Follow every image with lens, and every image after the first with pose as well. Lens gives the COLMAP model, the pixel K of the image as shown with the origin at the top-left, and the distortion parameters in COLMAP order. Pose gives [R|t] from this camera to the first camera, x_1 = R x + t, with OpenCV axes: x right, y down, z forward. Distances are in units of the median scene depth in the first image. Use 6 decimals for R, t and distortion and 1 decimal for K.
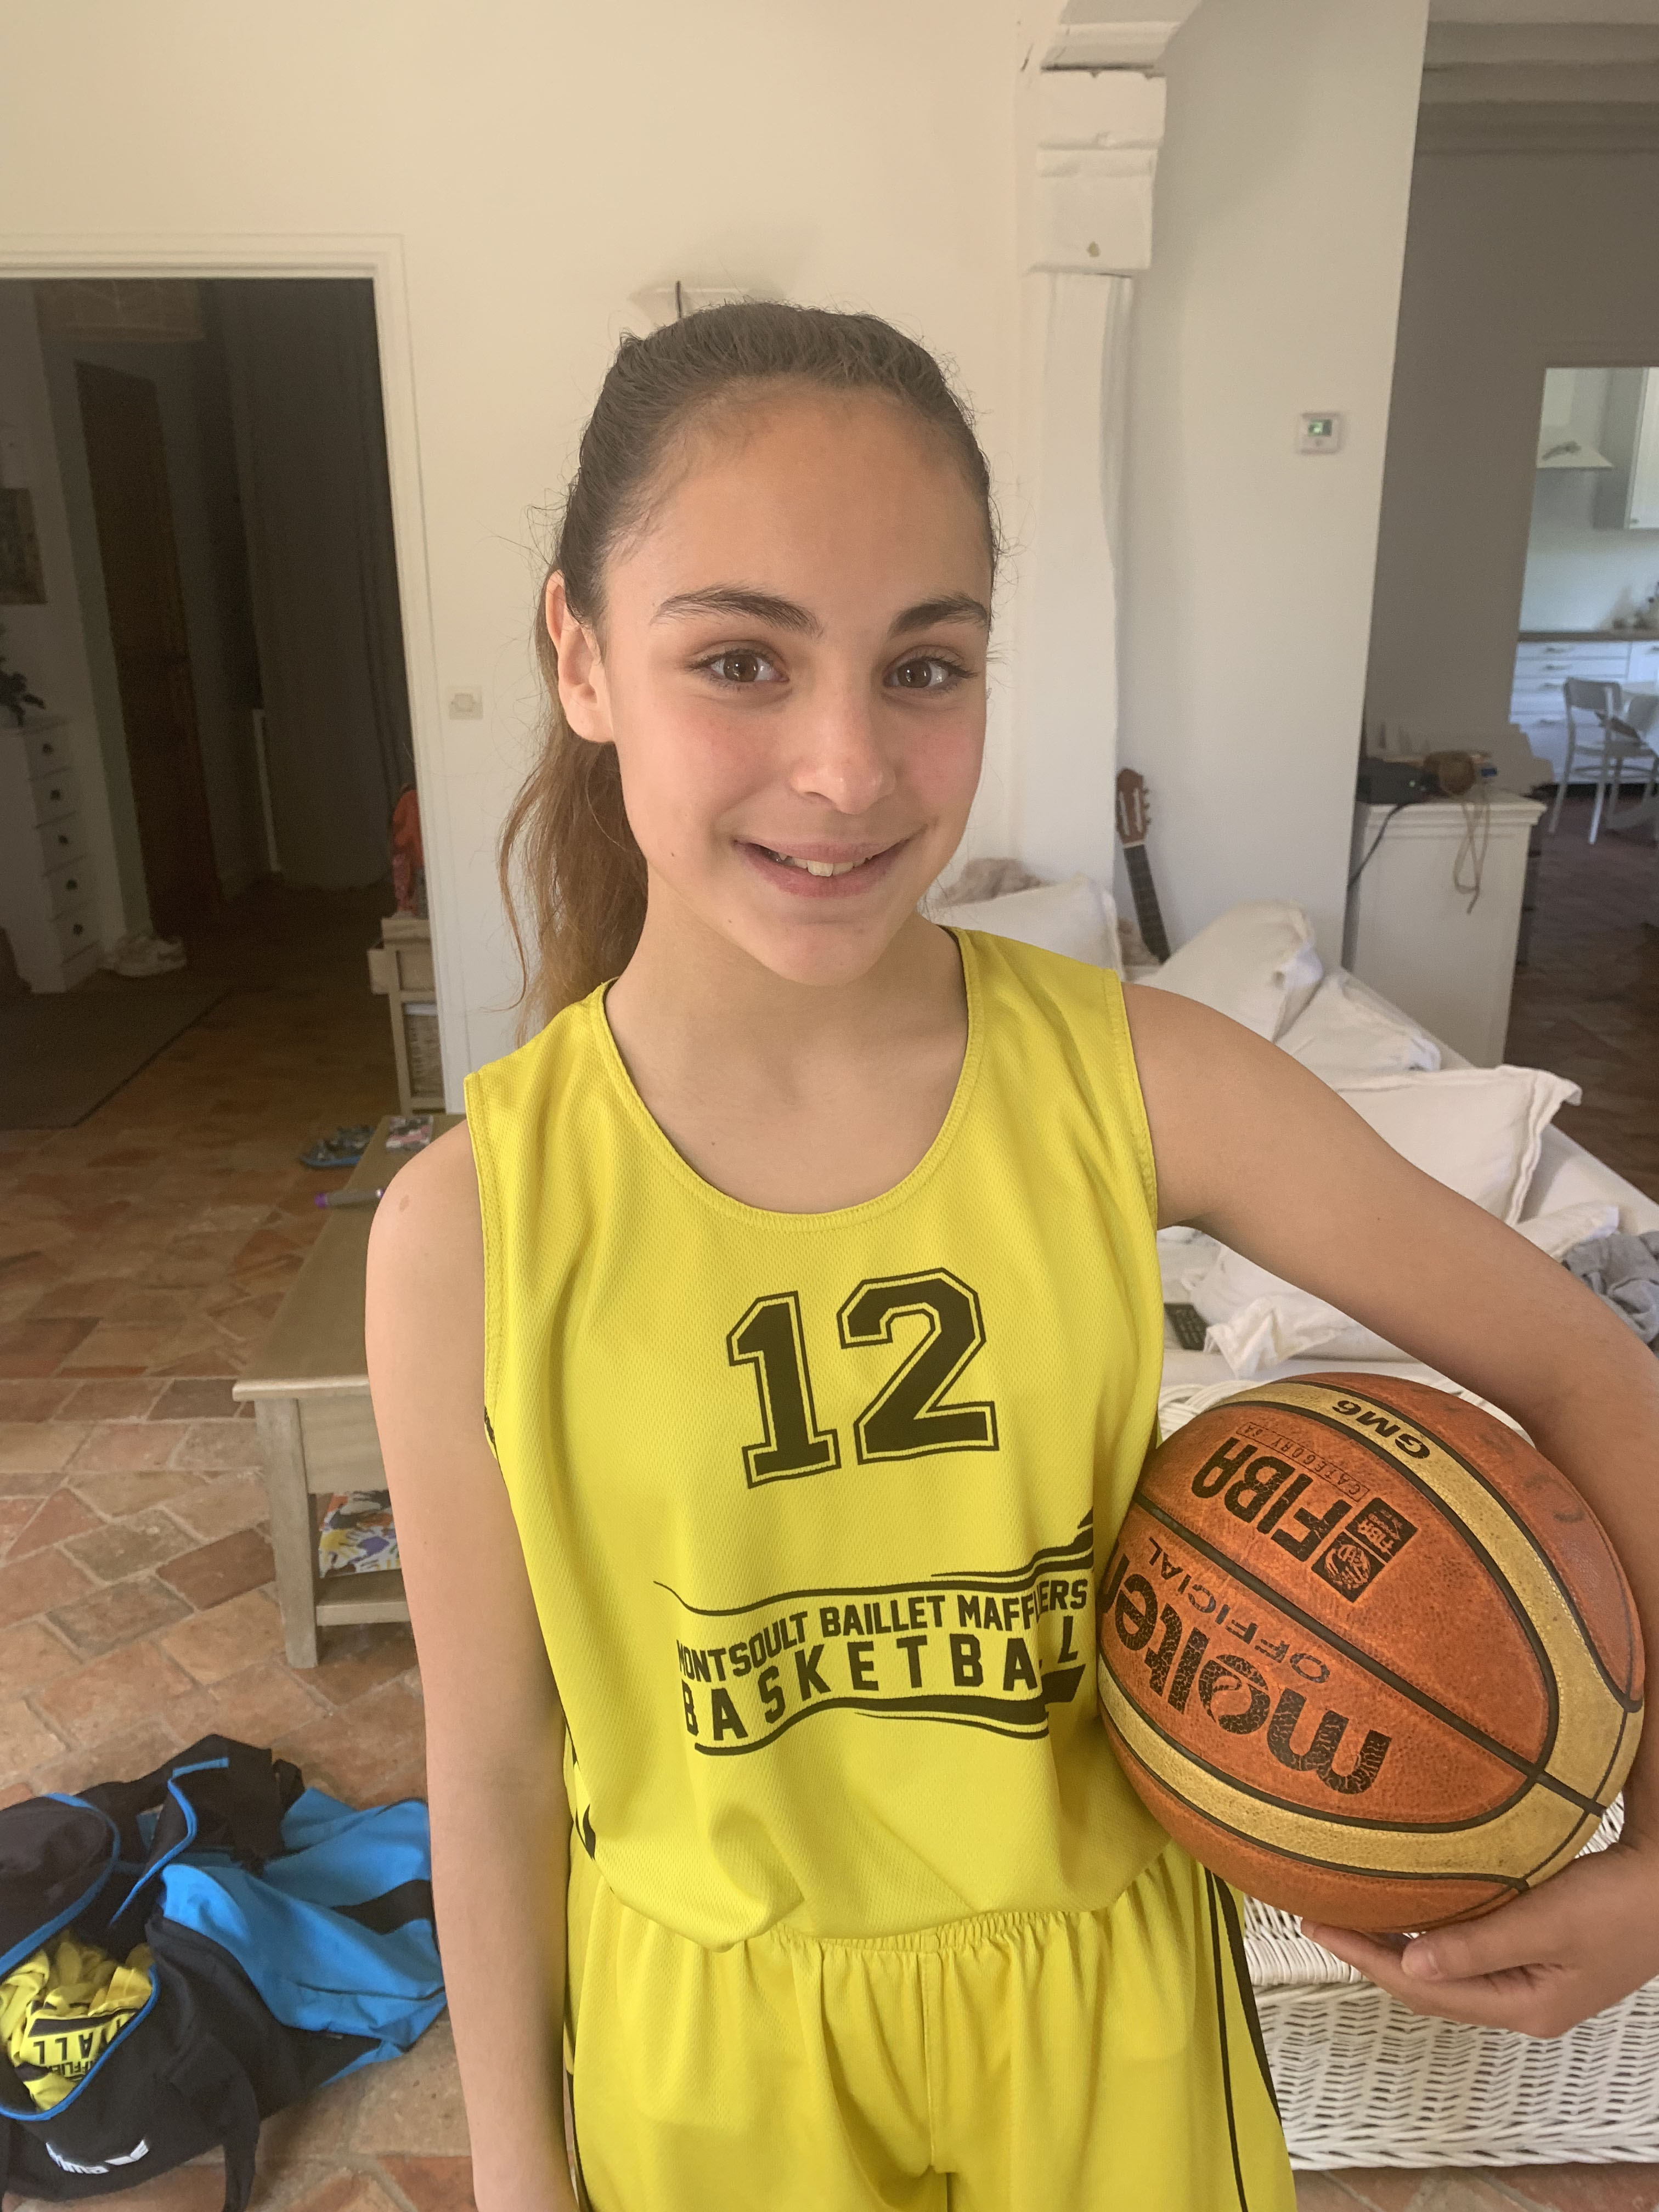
lens RADIAL K [[1712.0, 0, 834.2], [0, 1712.0, 1102.1], [0, 0, 1]] dist [0.004852, -0.003102]
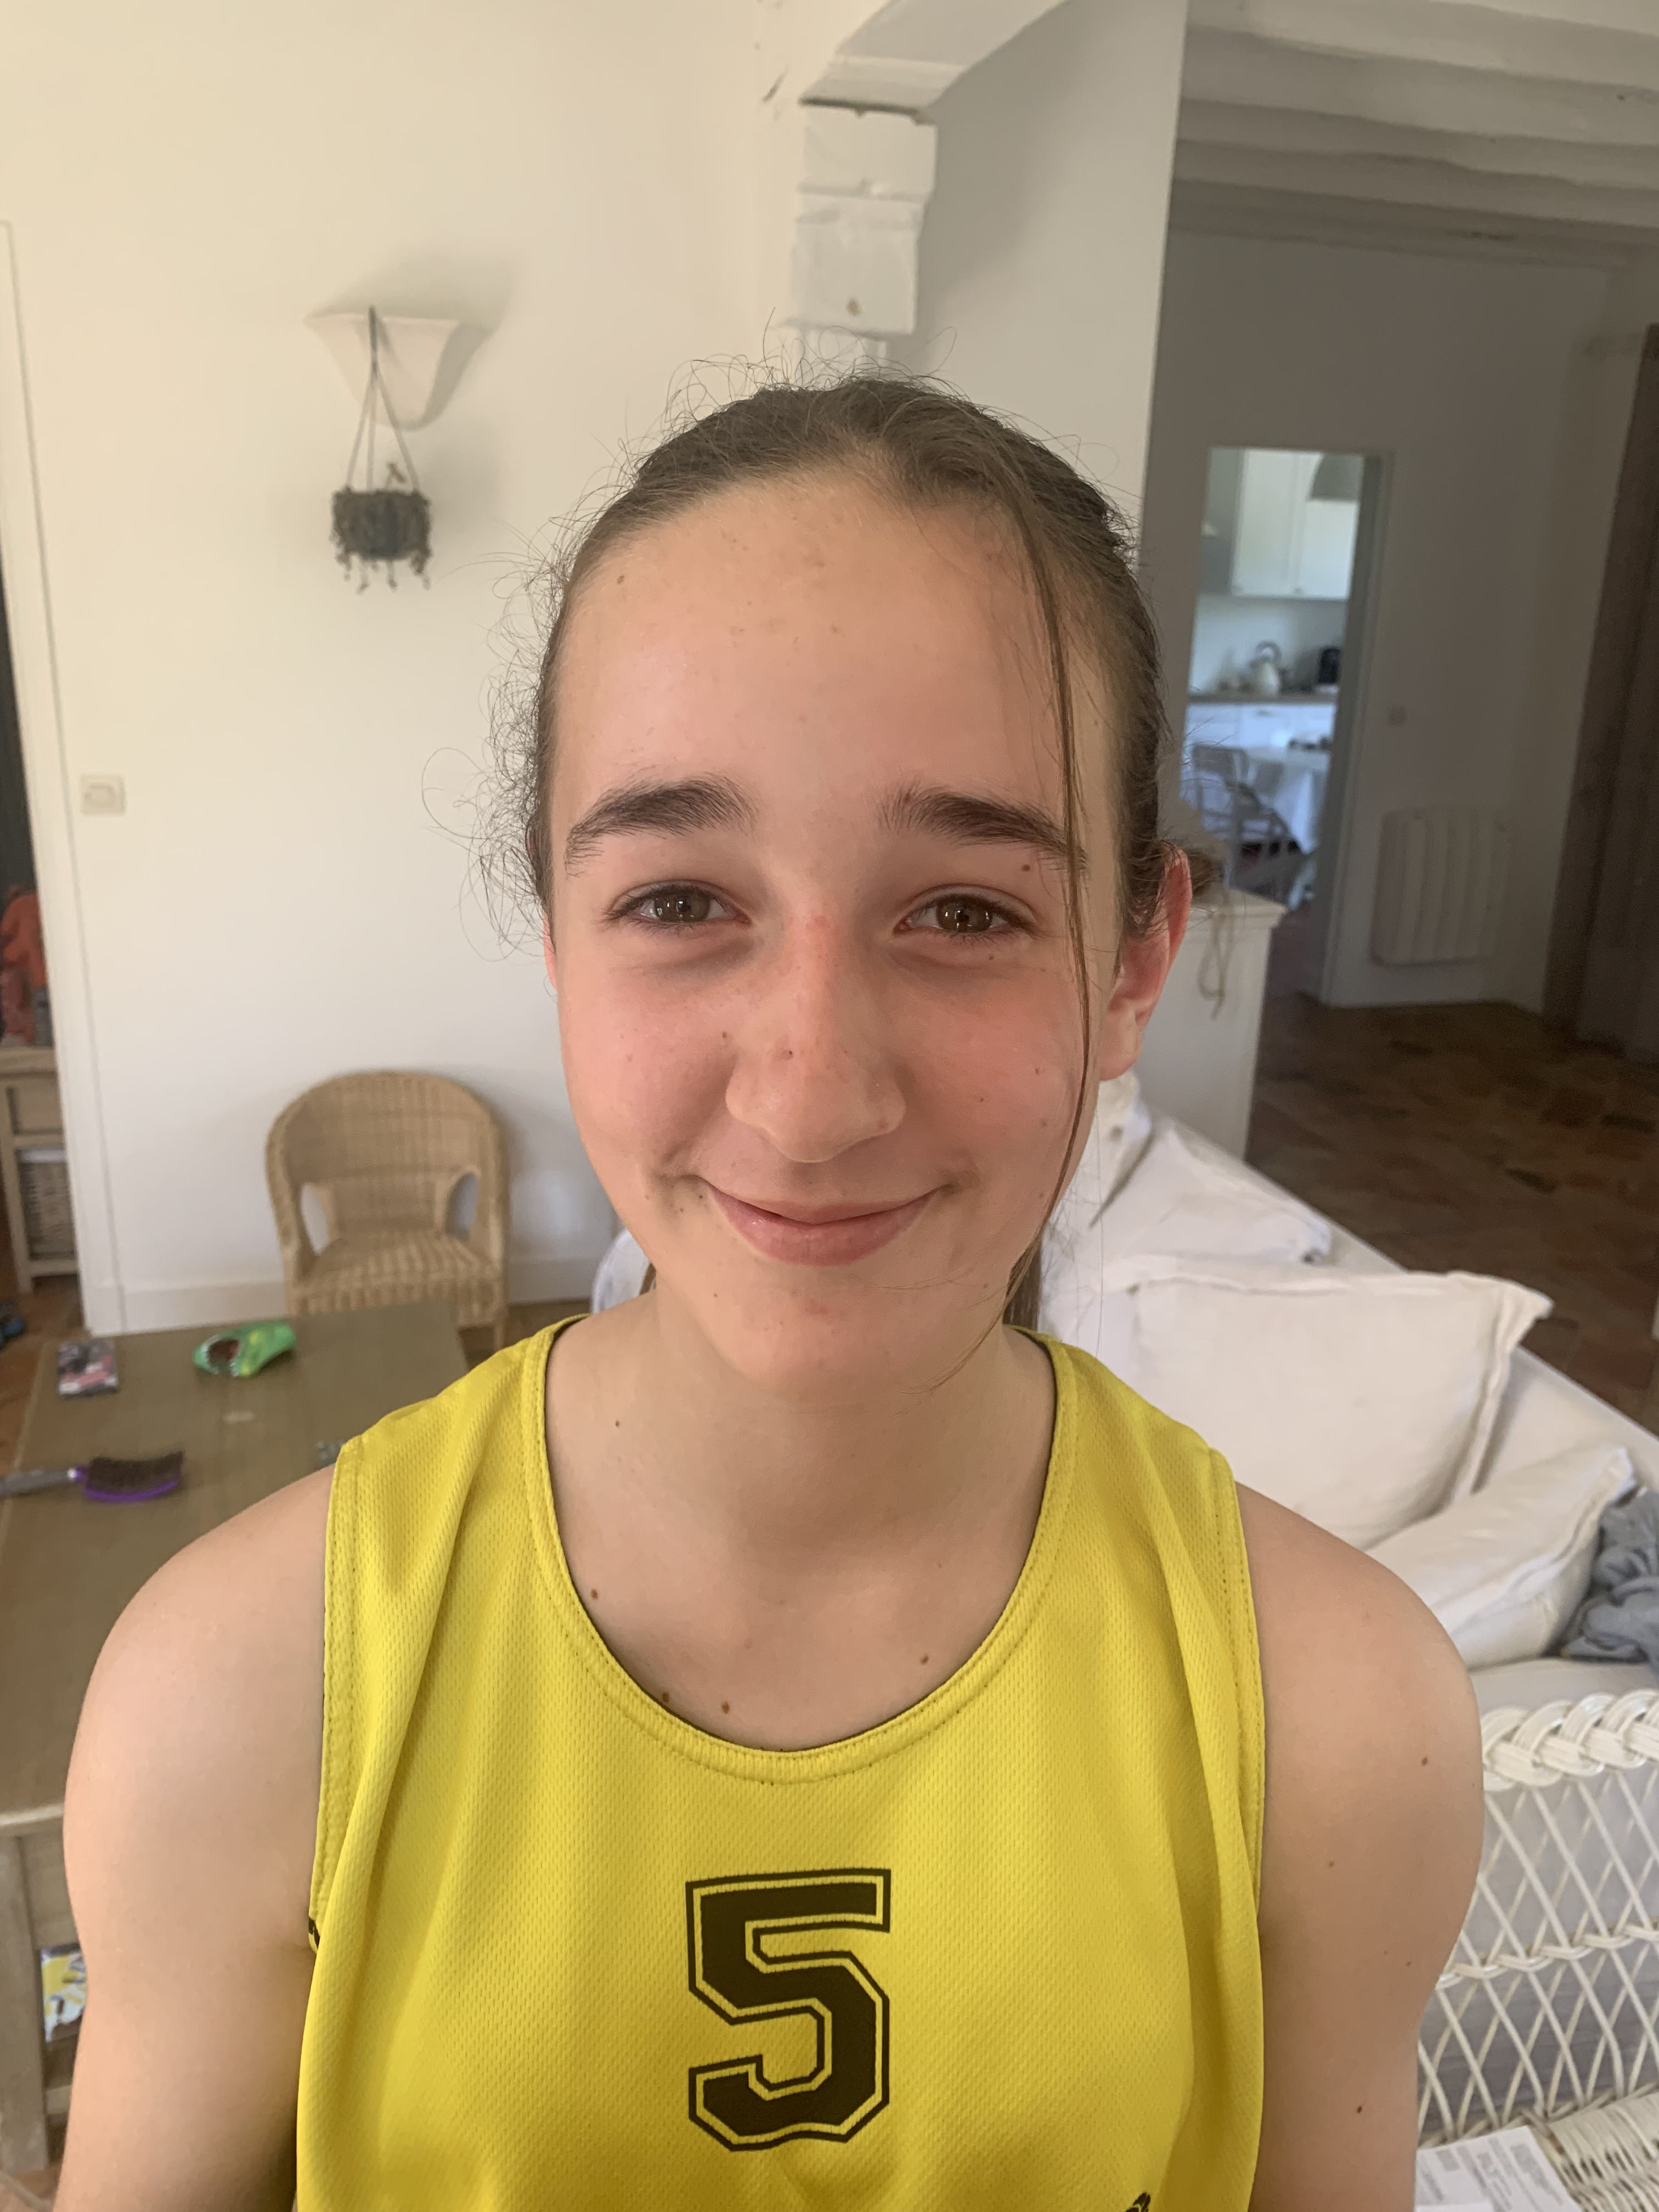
lens RADIAL K [[1735.9, 0, 831.9], [0, 1735.9, 1121.8], [0, 0, 1]] dist [-0.000443, -0.005972]
pose [[0.970381, -0.035299, 0.238987, -0.118730], [0.036497, 0.999334, -0.000587, -0.094227], [-0.238807, 0.009292, 0.971023, 0.165237]]
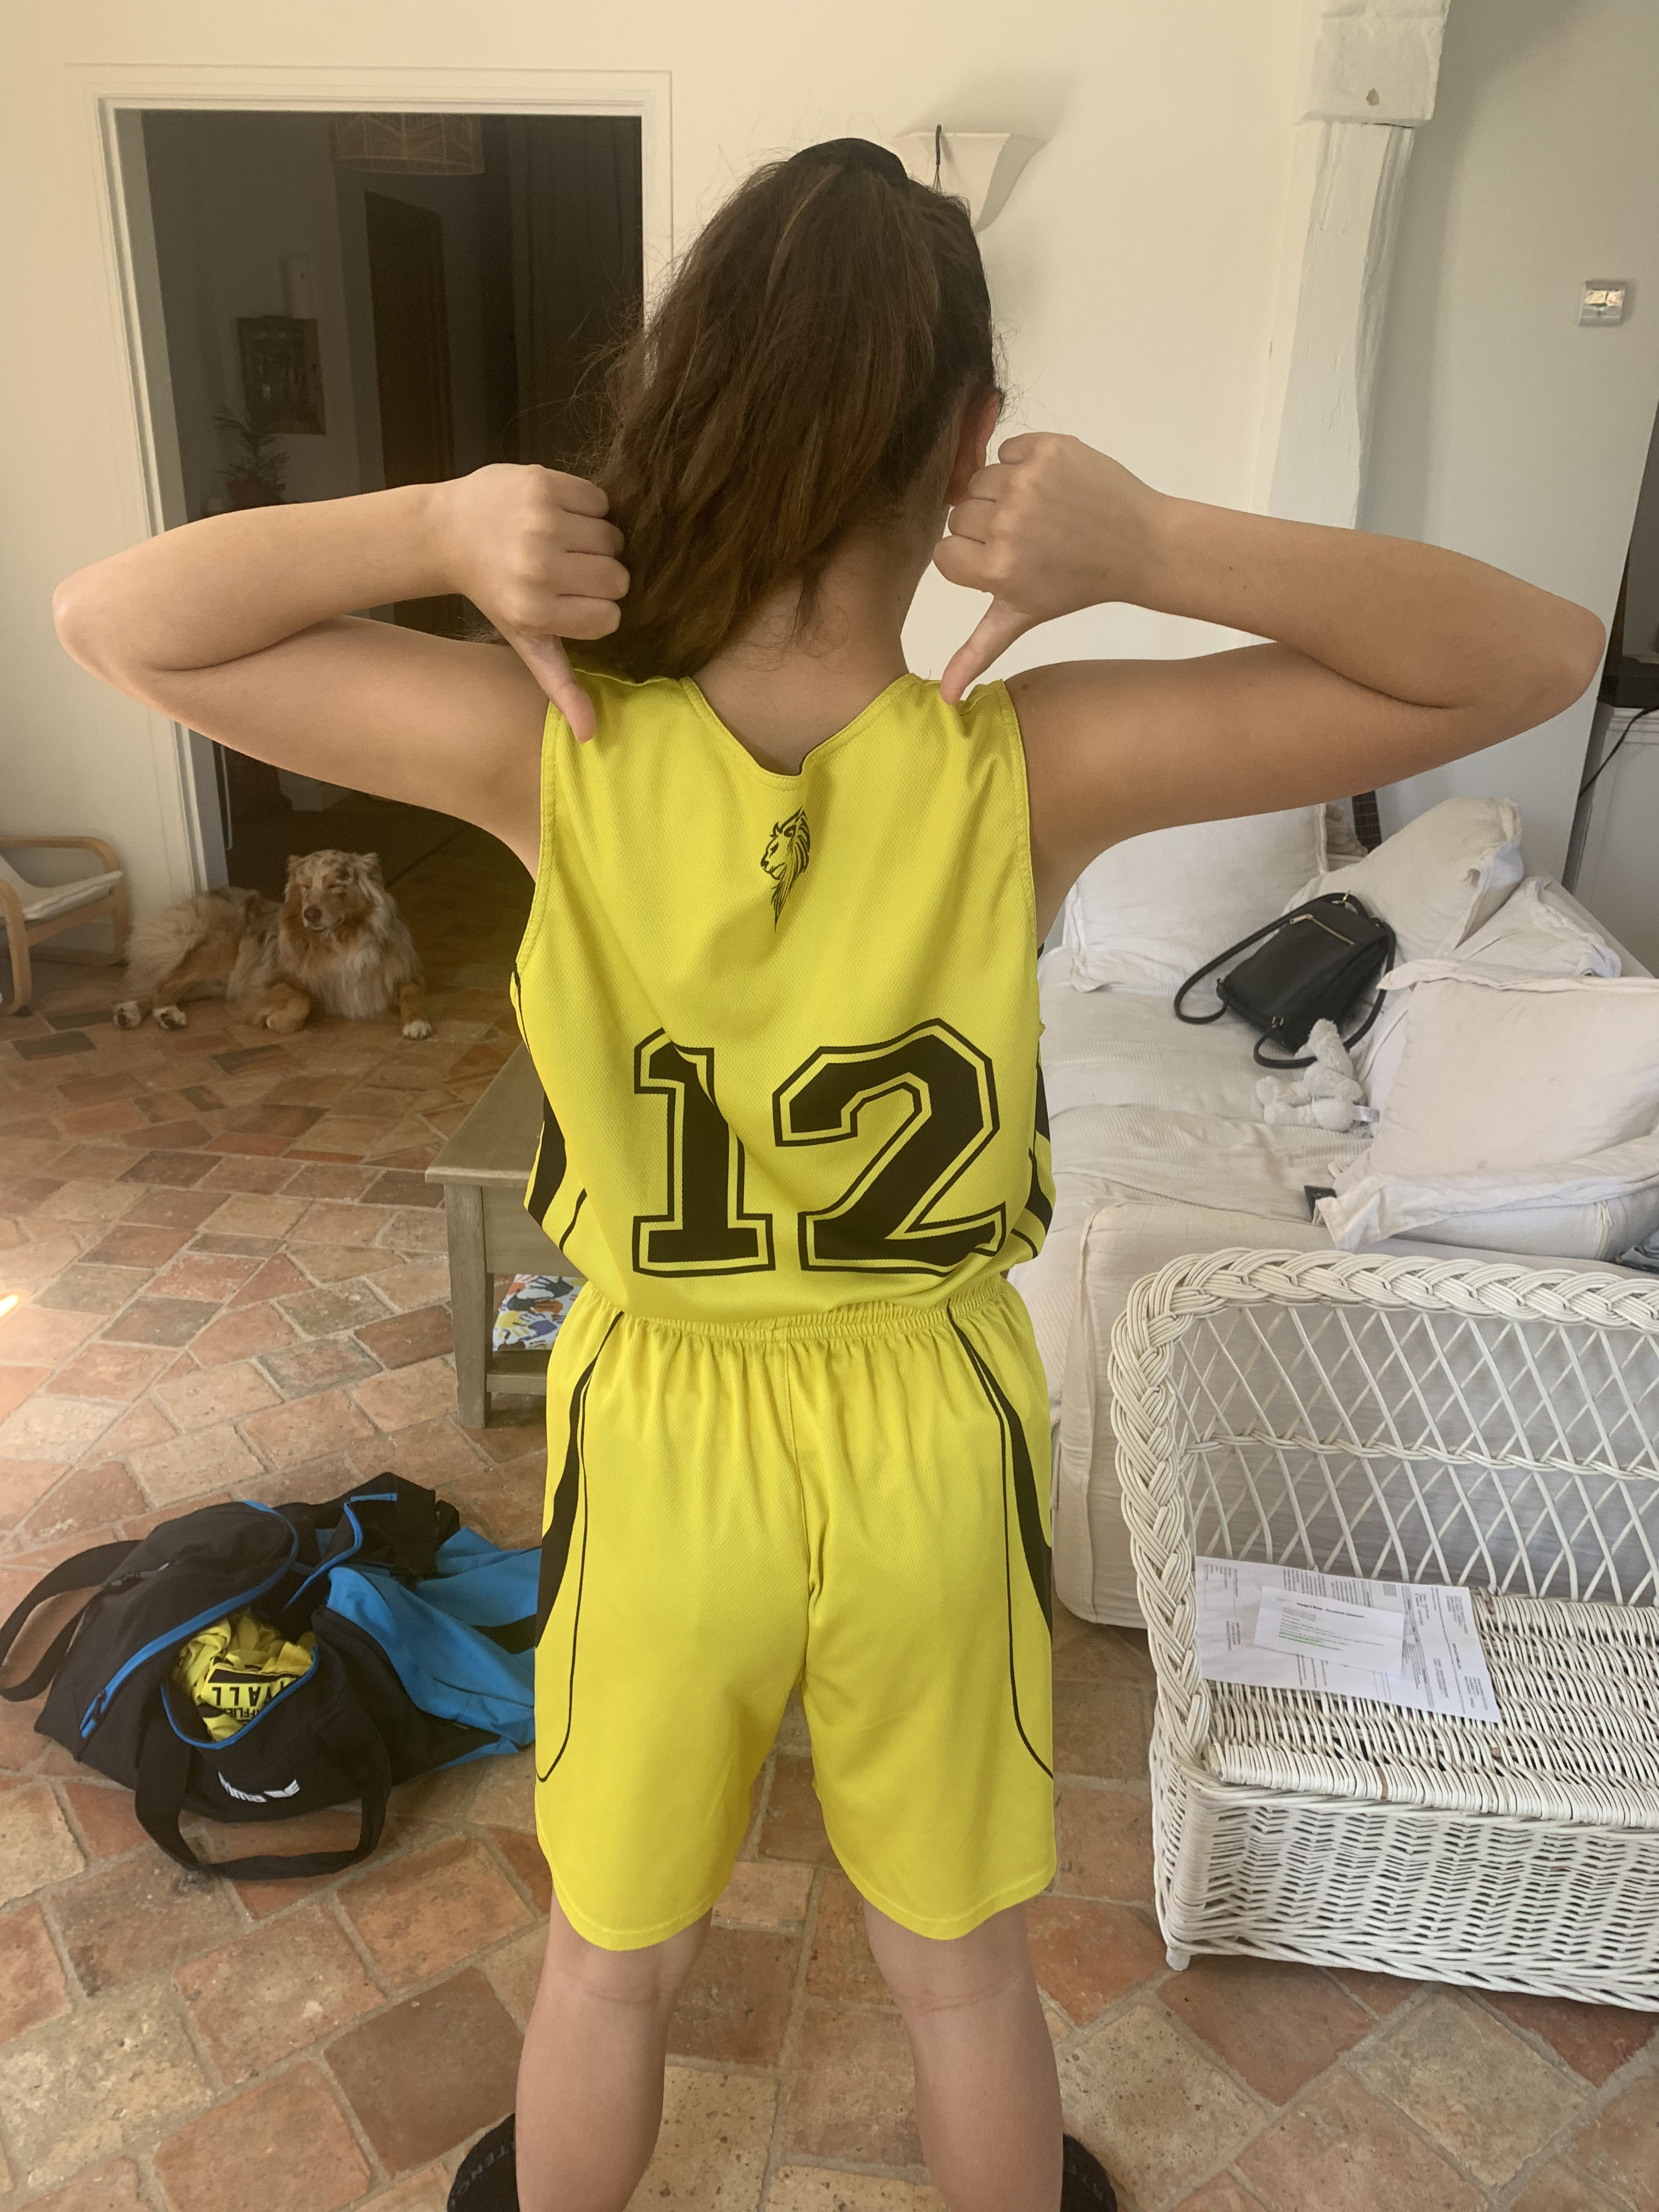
lens RADIAL K [[1710.6, 0, 827.0], [0, 1710.6, 1127.0], [0, 0, 1]] dist [0.003791, -0.002492]
pose [[0.986758, 0.095068, -0.131421, 0.039969], [-0.083121, 0.992135, 0.093588, 0.010853], [0.139284, -0.081425, 0.986899, -0.042576]]
